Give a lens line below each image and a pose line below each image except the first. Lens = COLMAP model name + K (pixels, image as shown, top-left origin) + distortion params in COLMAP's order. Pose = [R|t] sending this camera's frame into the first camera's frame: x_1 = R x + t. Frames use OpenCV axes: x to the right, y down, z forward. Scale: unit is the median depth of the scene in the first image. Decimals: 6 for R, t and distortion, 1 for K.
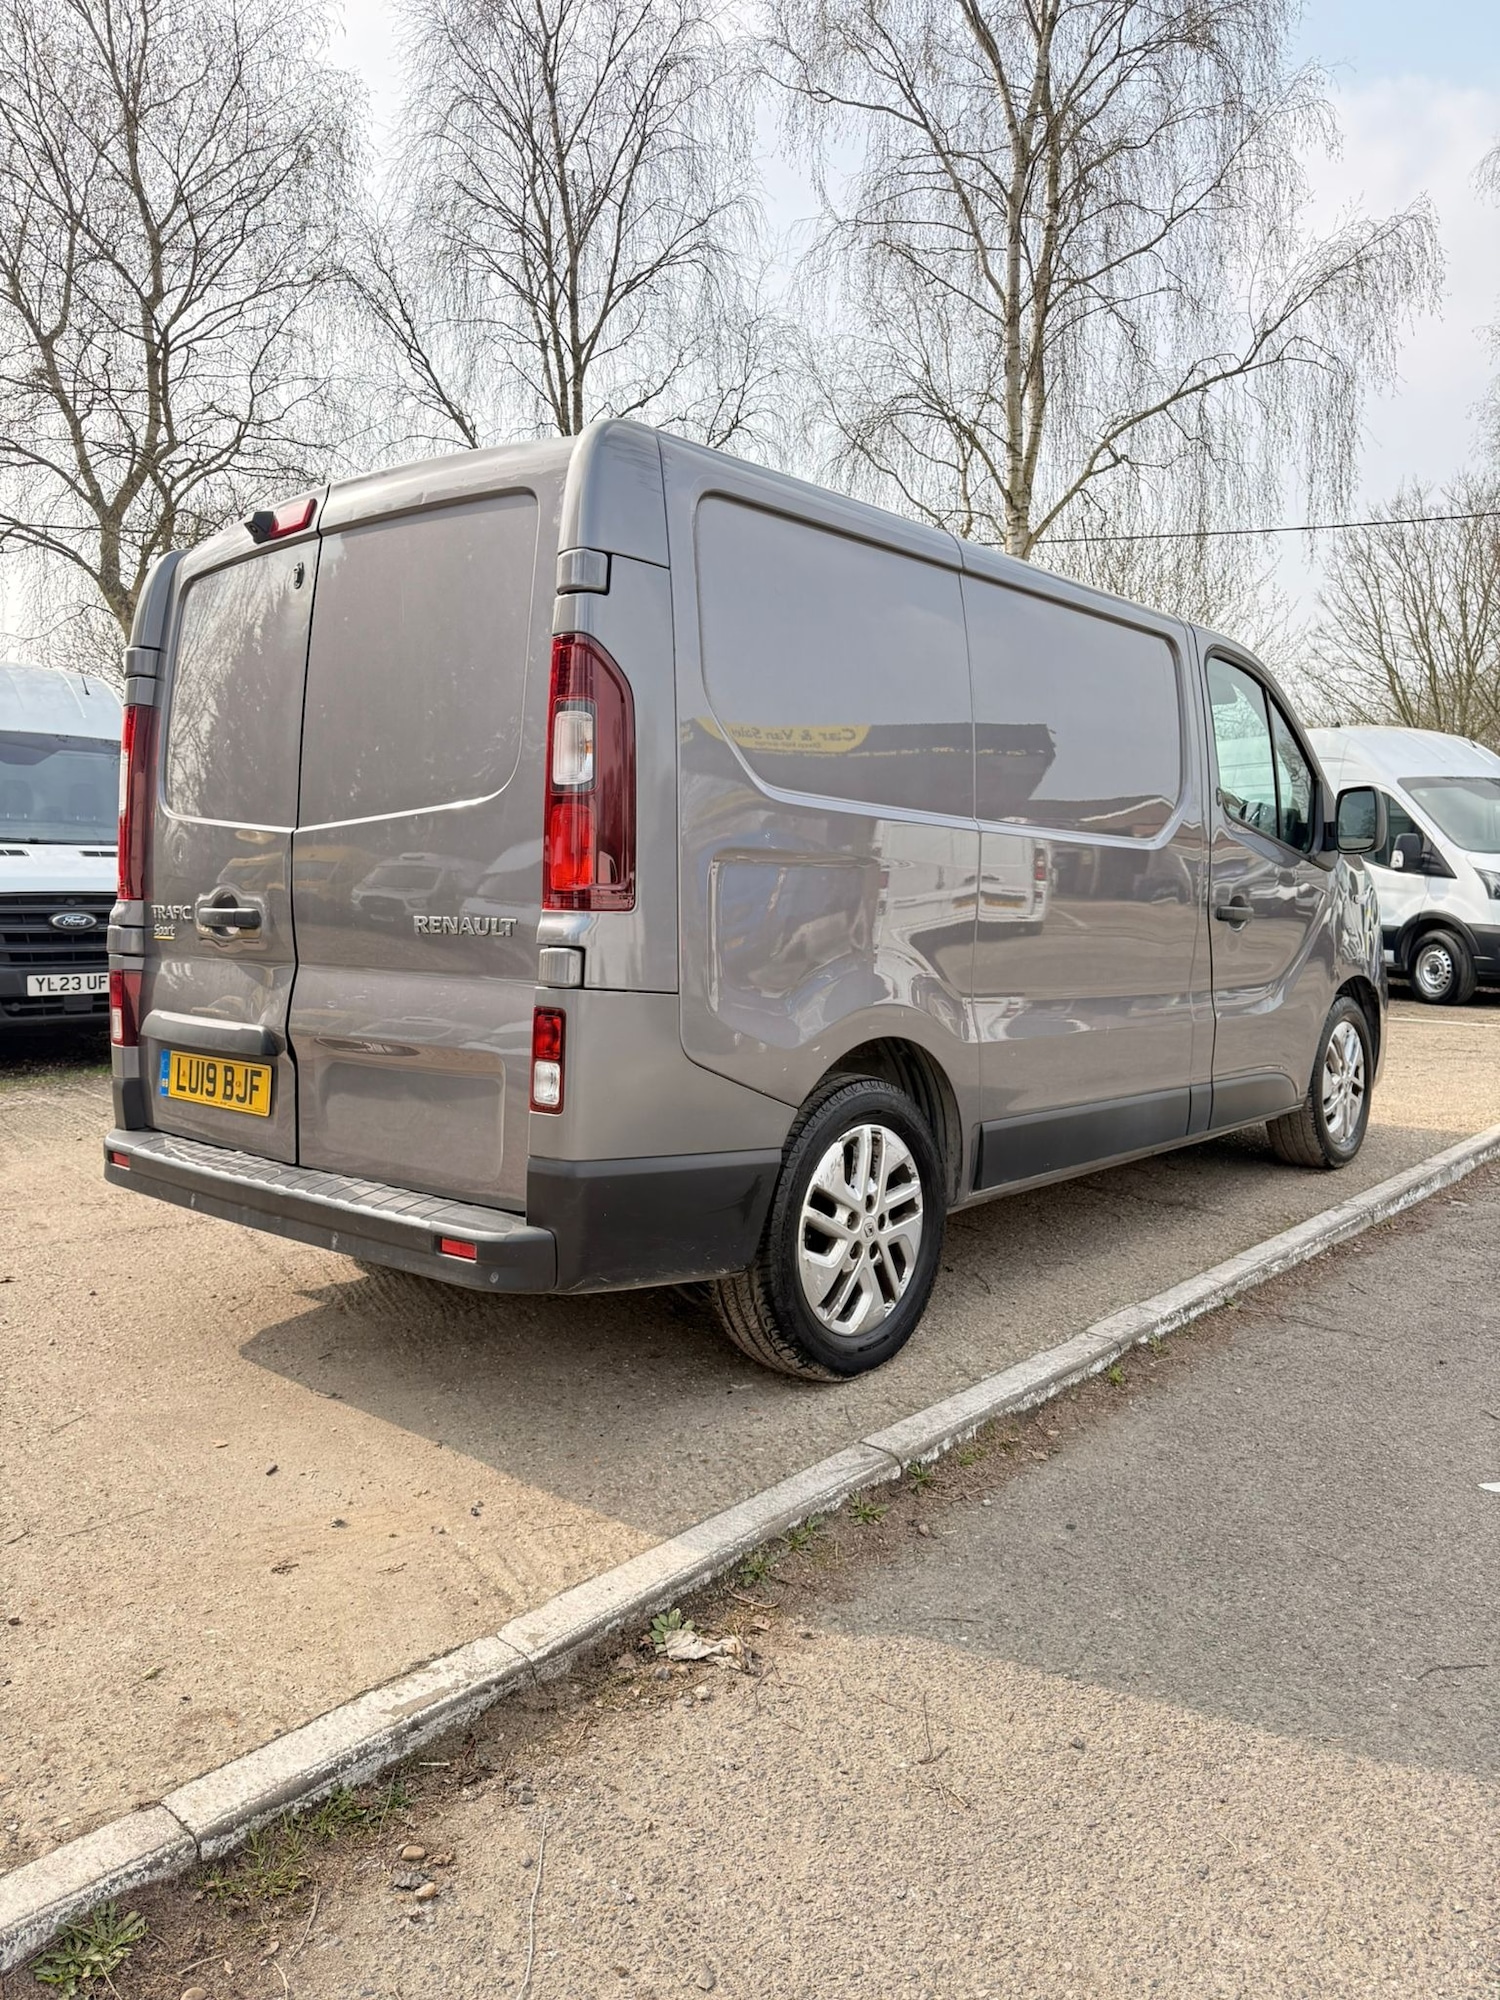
lens RADIAL K [[1378.9, 0, 752.4], [0, 1378.9, 1015.3], [0, 0, 1]] dist [0.055653, -0.084202]
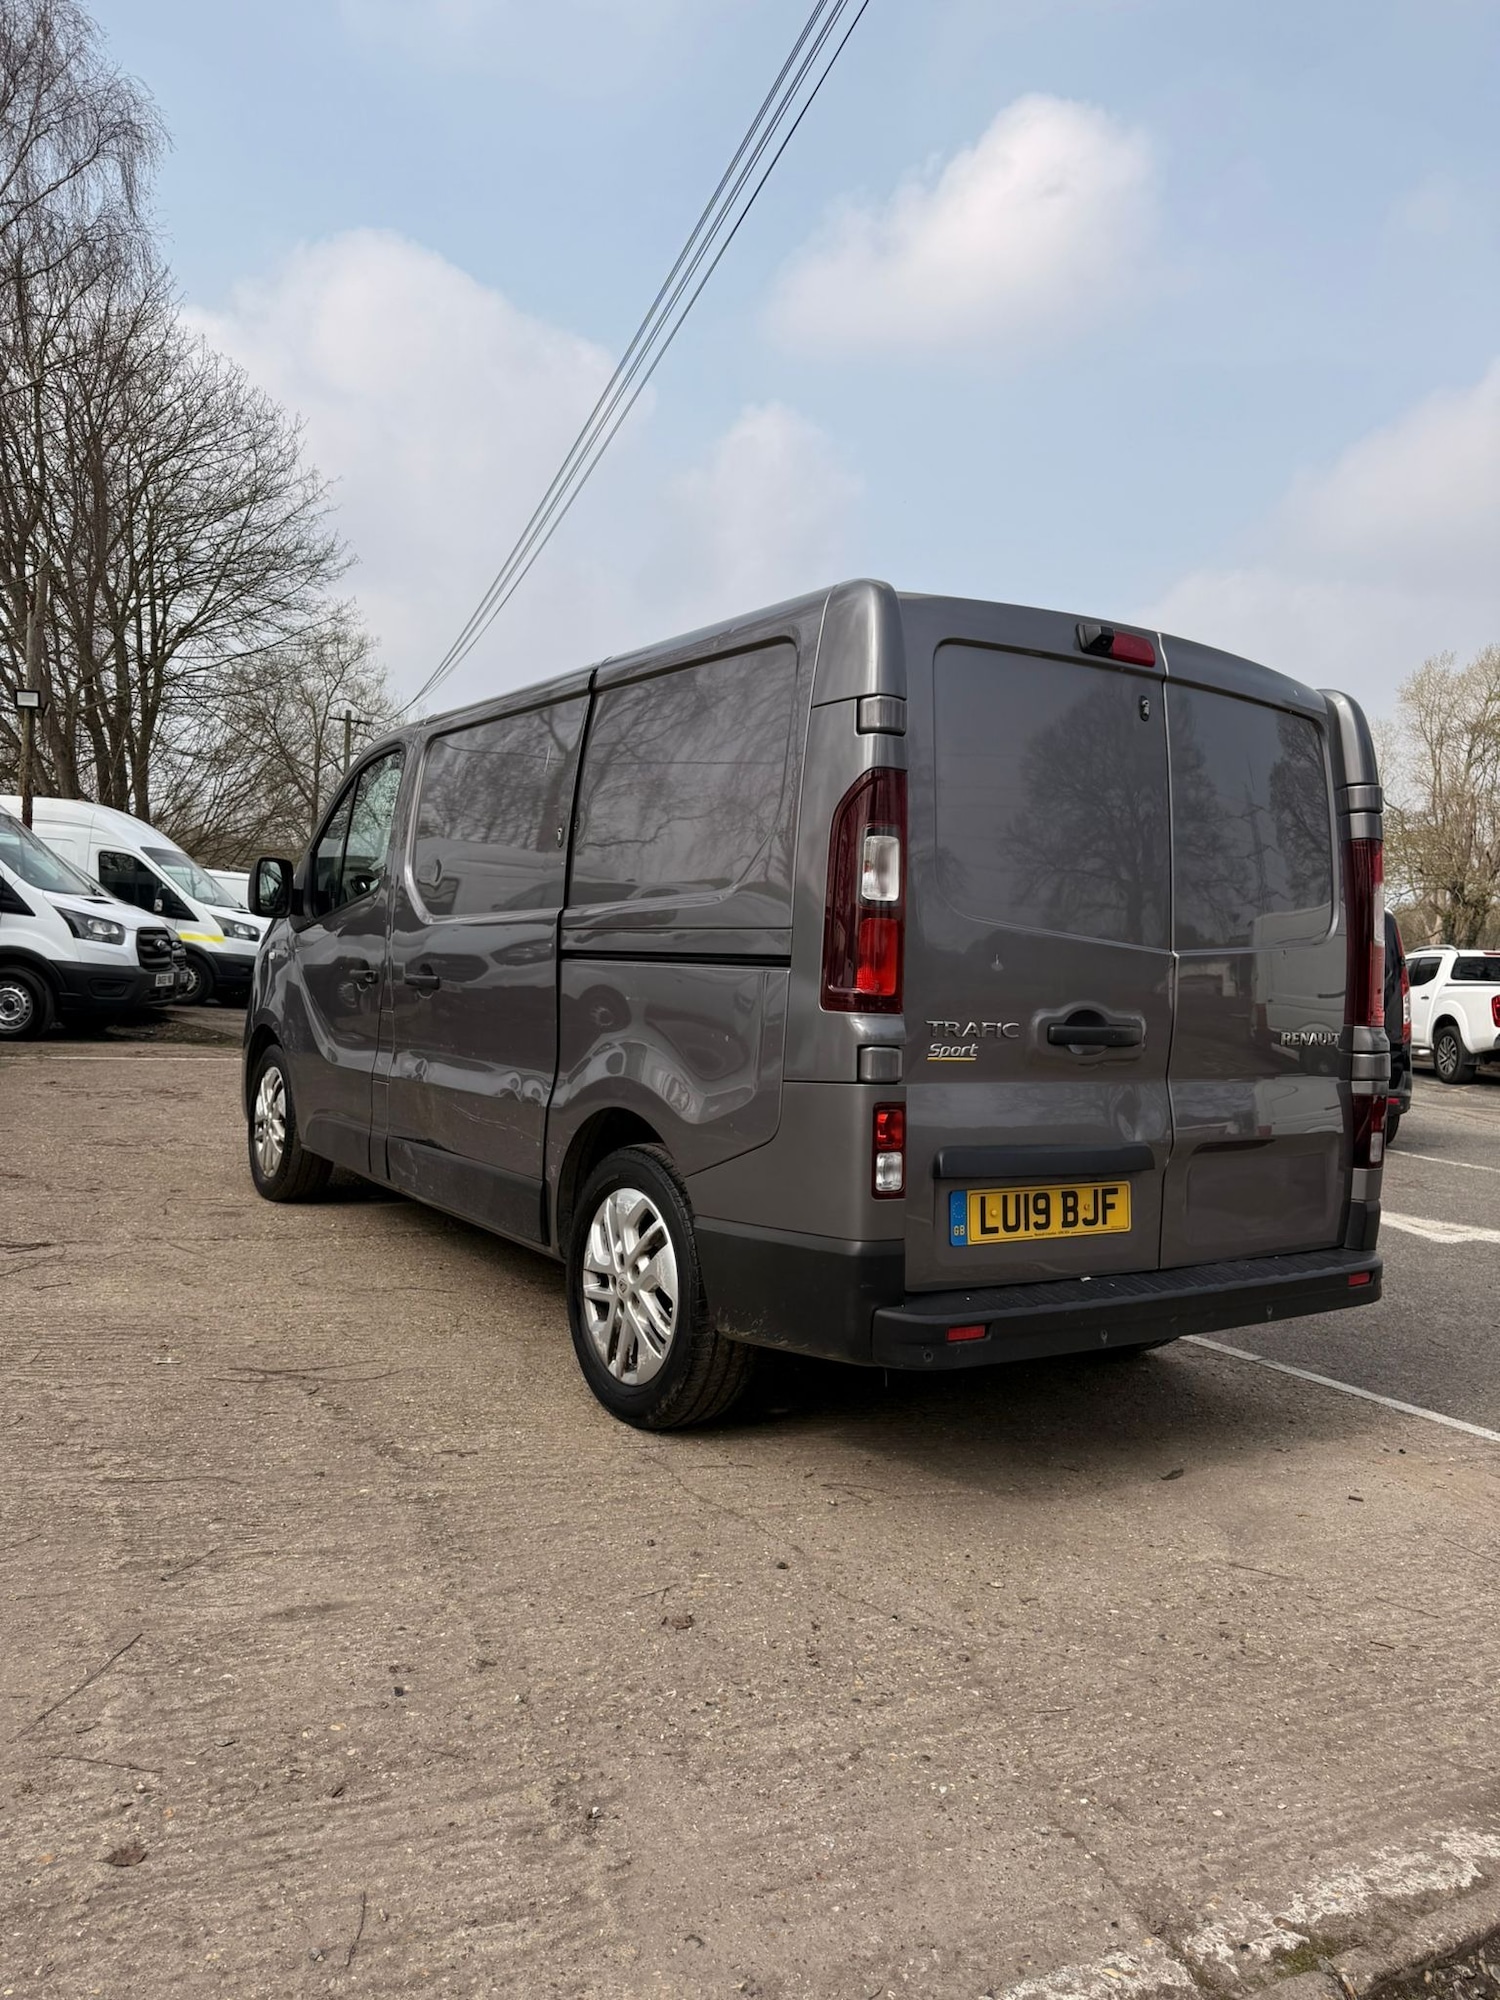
lens RADIAL K [[1312.7, 0, 750.0], [0, 1312.7, 1000.0], [0, 0, 1]] dist [0.058596, -0.036575]
pose [[0.323669, -0.026077, 0.945811, -0.315849], [0.032030, 0.999349, 0.016592, -0.028270], [-0.945628, 0.024924, 0.324294, 0.221470]]
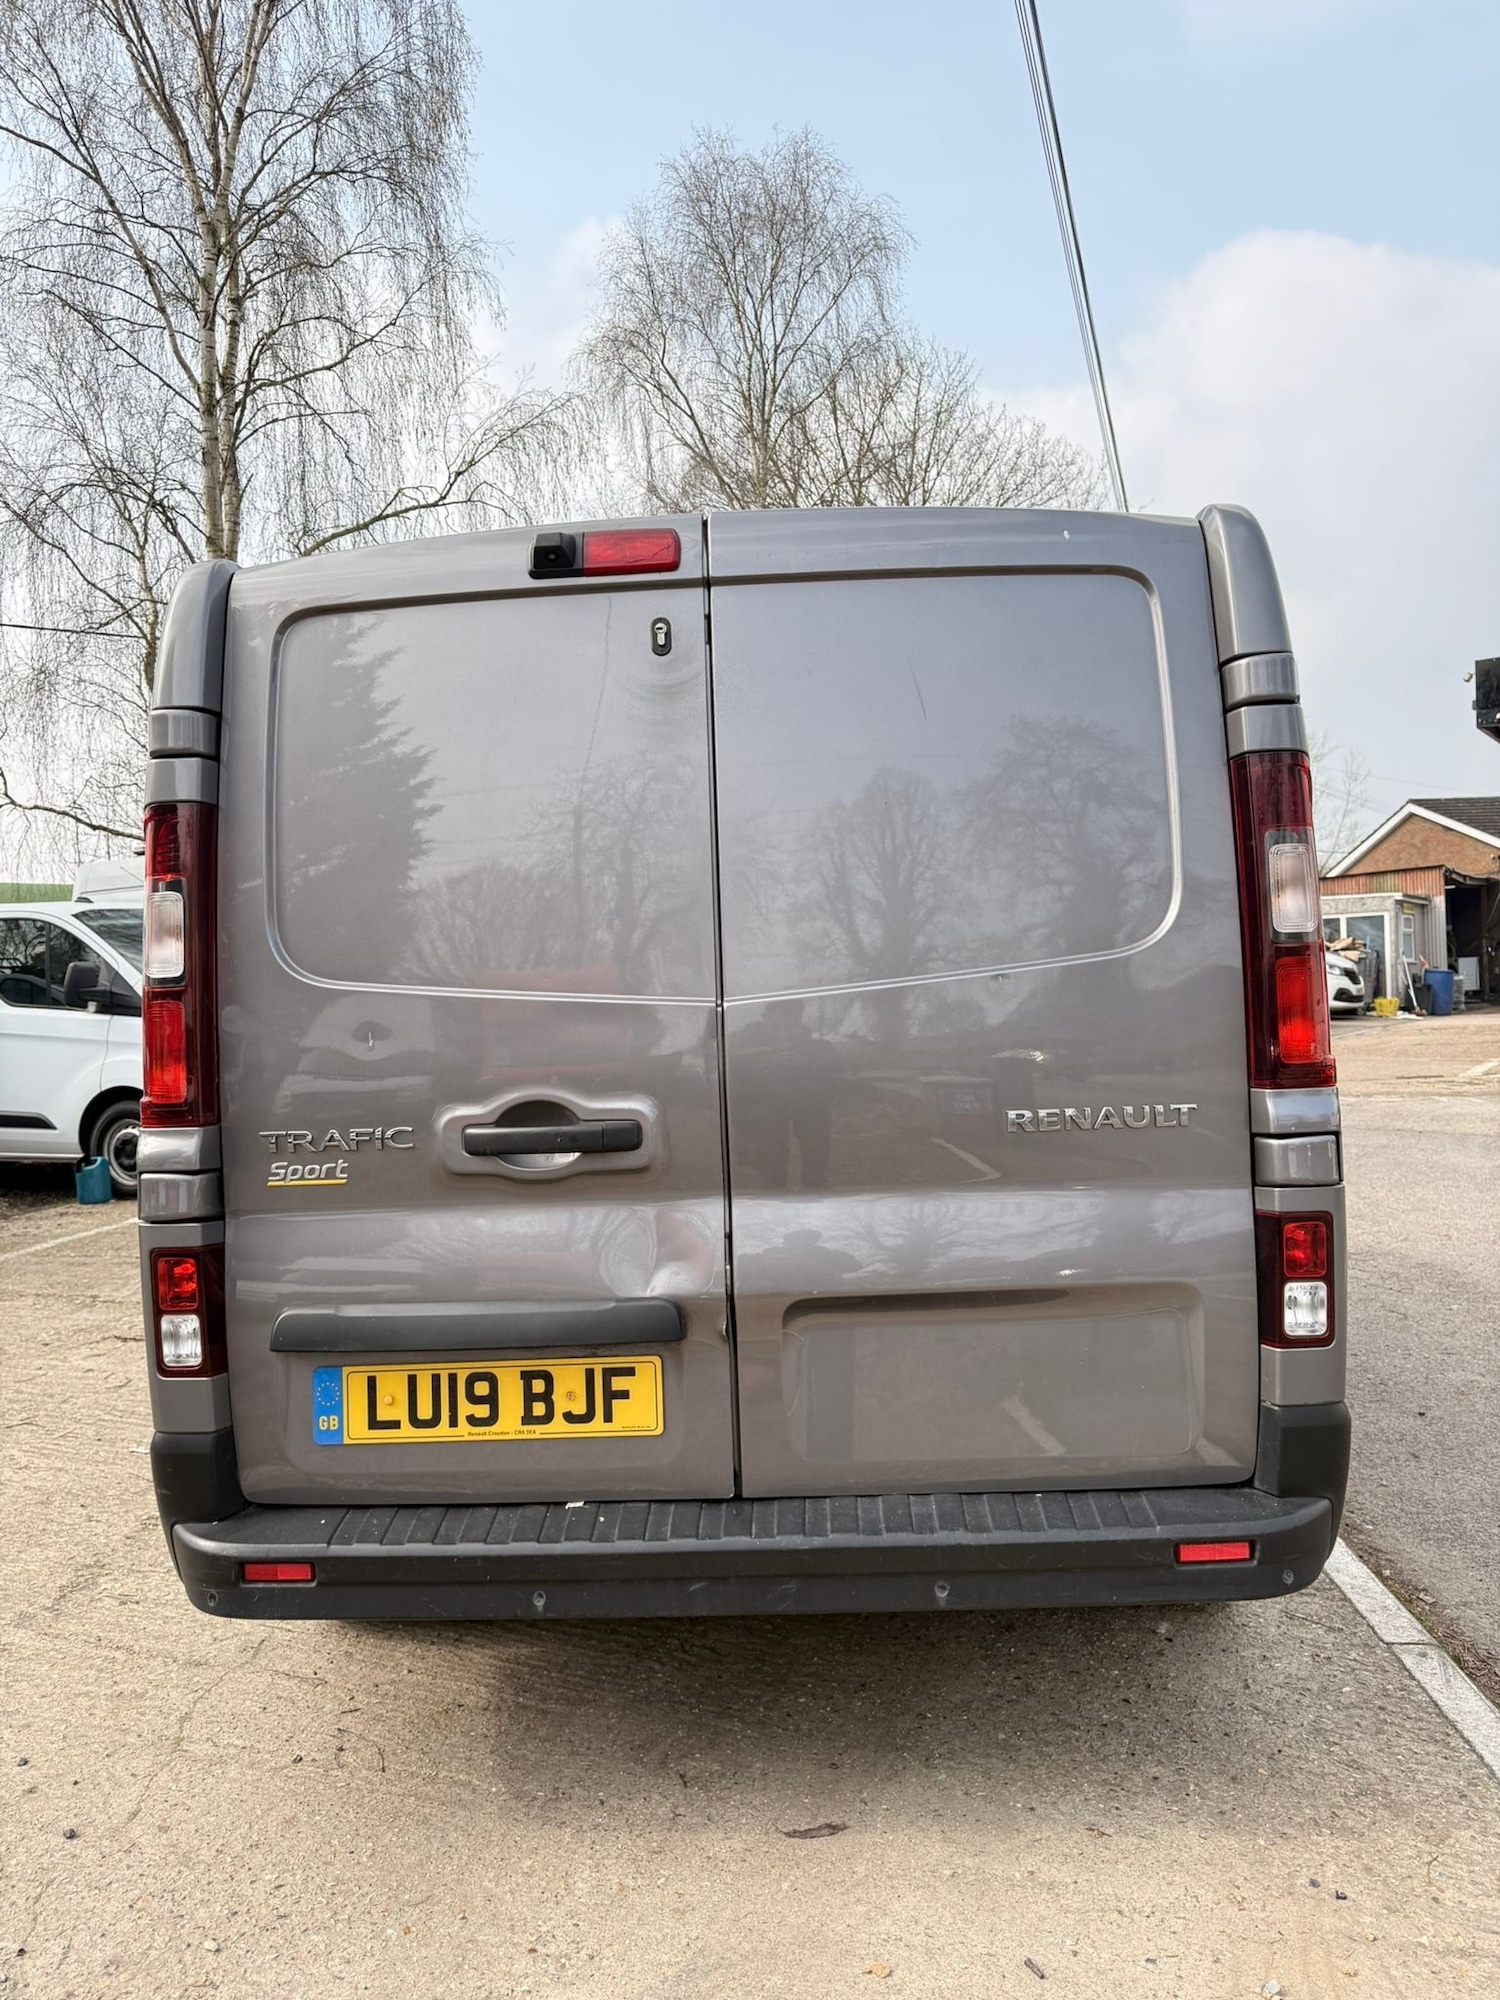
lens RADIAL K [[1392.2, 0, 727.4], [0, 1392.2, 1009.5], [0, 0, 1]] dist [0.059672, -0.090667]
pose [[0.795438, -0.049725, 0.603992, -0.167395], [0.099528, 0.993815, -0.049258, -0.021484], [-0.597807, 0.099296, 0.795467, 0.101460]]
